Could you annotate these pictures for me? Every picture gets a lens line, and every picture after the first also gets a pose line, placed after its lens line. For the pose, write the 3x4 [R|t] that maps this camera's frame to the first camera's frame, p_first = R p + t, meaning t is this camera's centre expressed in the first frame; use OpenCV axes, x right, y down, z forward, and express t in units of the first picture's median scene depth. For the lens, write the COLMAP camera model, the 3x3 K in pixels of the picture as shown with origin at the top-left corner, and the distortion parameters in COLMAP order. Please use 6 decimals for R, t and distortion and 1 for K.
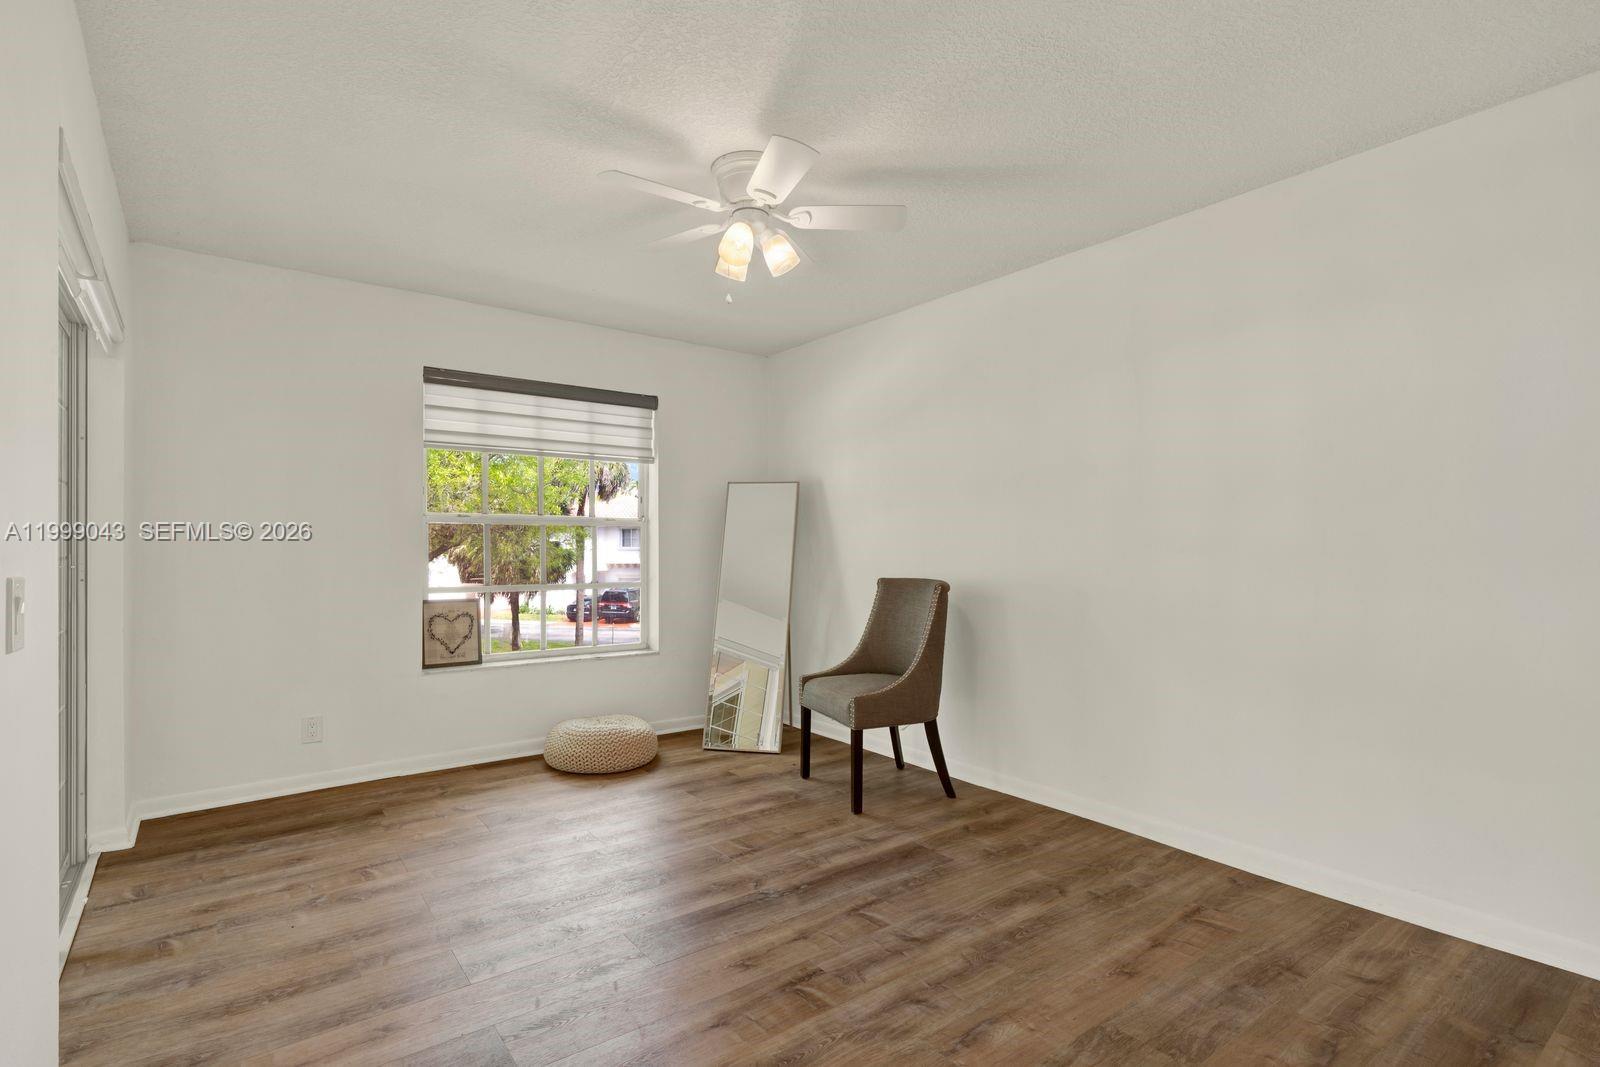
lens RADIAL K [[735.3, 0, 797.4], [0, 735.3, 542.2], [0, 0, 1]] dist [0.001009, 0.000160]
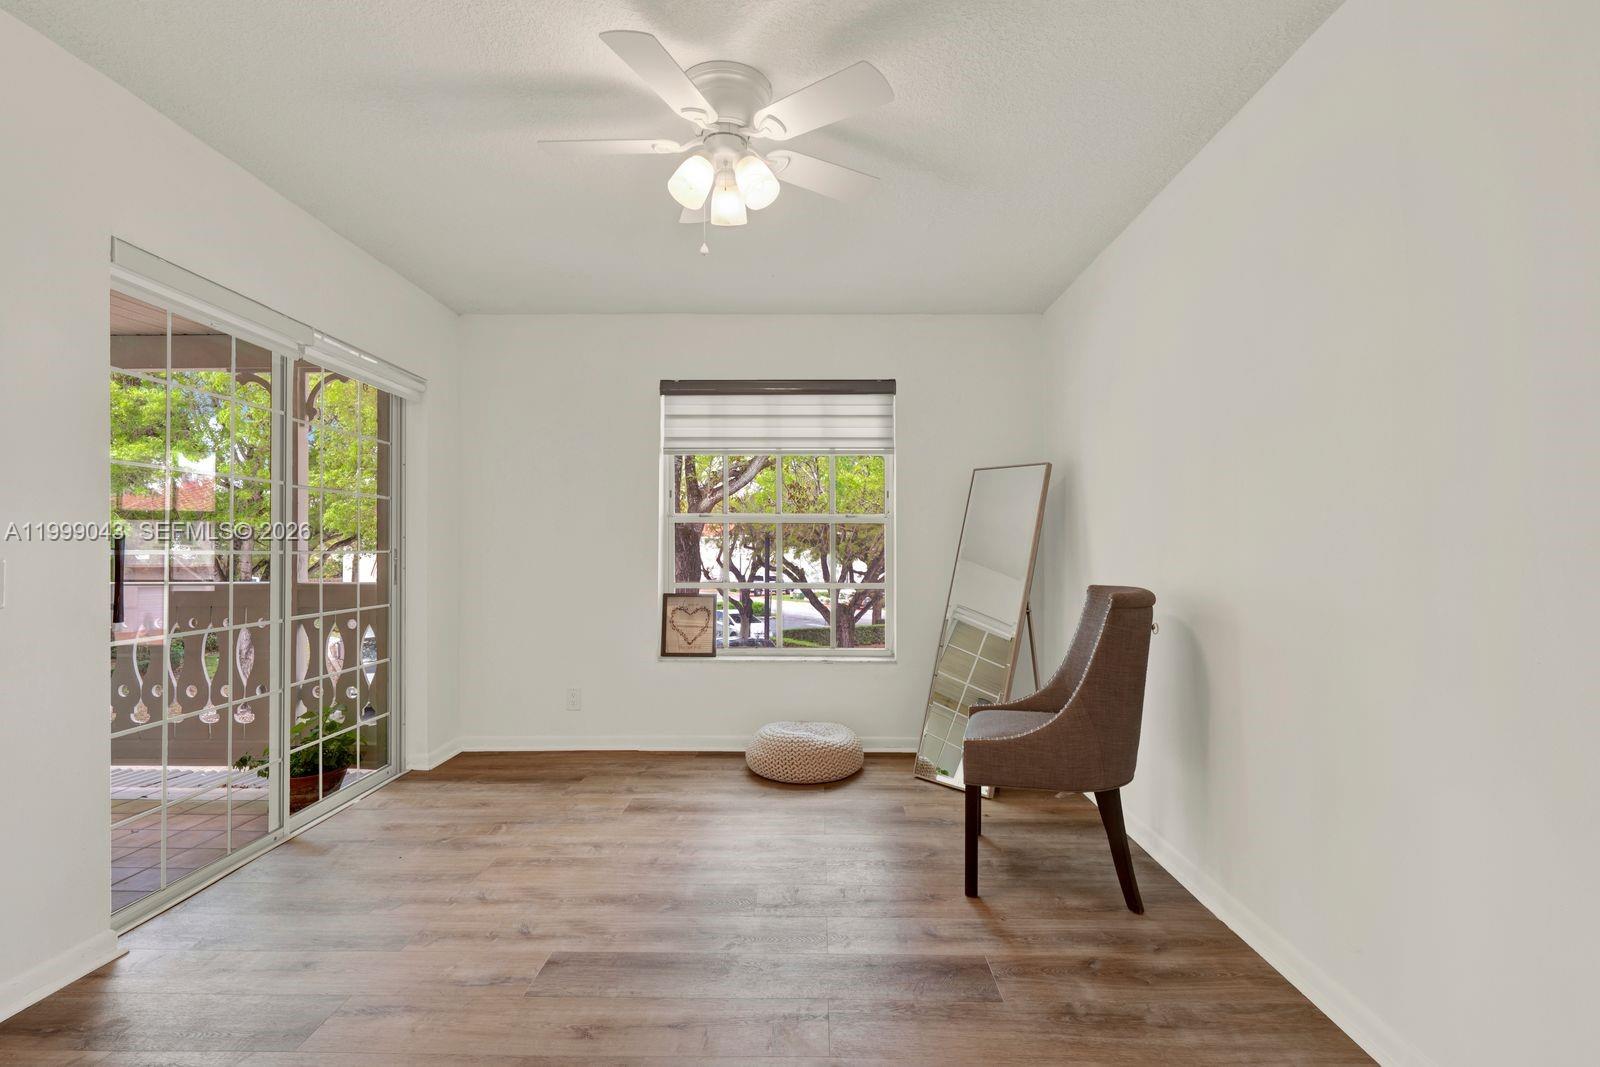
lens RADIAL K [[747.5, 0, 819.1], [0, 747.5, 550.2], [0, 0, 1]] dist [0.002760, 0.001298]
pose [[0.804928, 0.001758, -0.593370, 0.373985], [0.002647, 0.999975, 0.006553, 0.008138], [0.593366, -0.006845, 0.804903, 0.266968]]
